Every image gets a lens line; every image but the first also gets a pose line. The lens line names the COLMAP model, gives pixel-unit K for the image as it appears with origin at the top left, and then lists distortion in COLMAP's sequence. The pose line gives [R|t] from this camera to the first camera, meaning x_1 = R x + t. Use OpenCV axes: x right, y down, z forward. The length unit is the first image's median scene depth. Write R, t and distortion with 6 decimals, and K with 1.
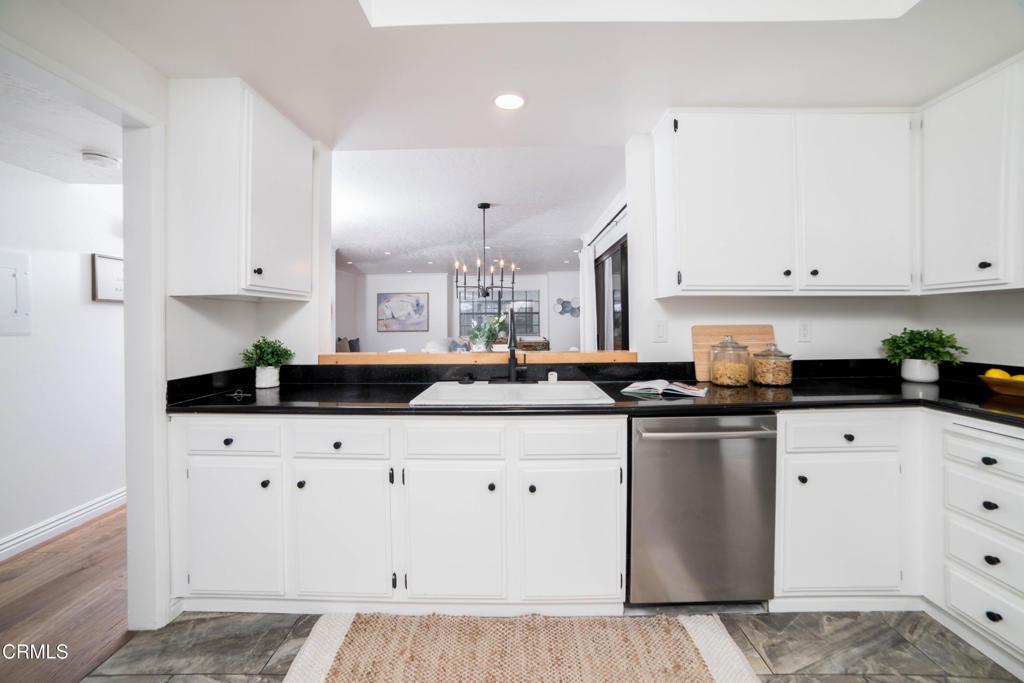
lens RADIAL K [[416.0, 0, 506.8], [0, 416.0, 318.0], [0, 0, 1]] dist [-0.077474, 0.026536]
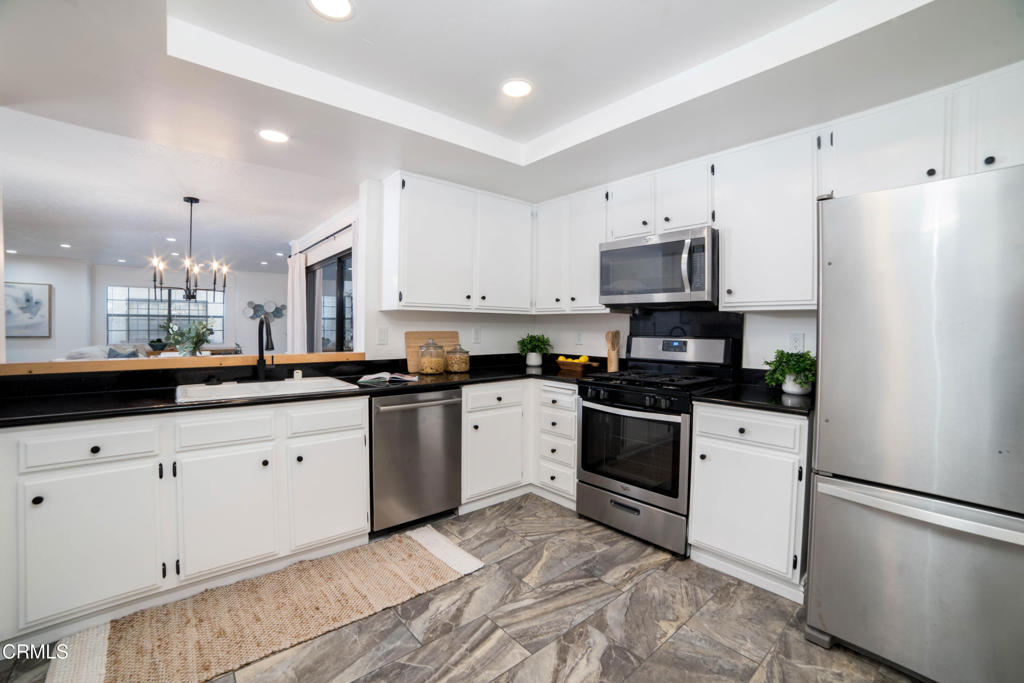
lens RADIAL K [[451.6, 0, 512.0], [0, 451.6, 341.5], [0, 0, 1]] dist [-0.000104, 0.000110]
pose [[0.750093, -0.008897, 0.661273, -0.307042], [-0.017626, 0.999285, 0.033439, -0.005387], [-0.661098, -0.036738, 0.749400, -0.393999]]
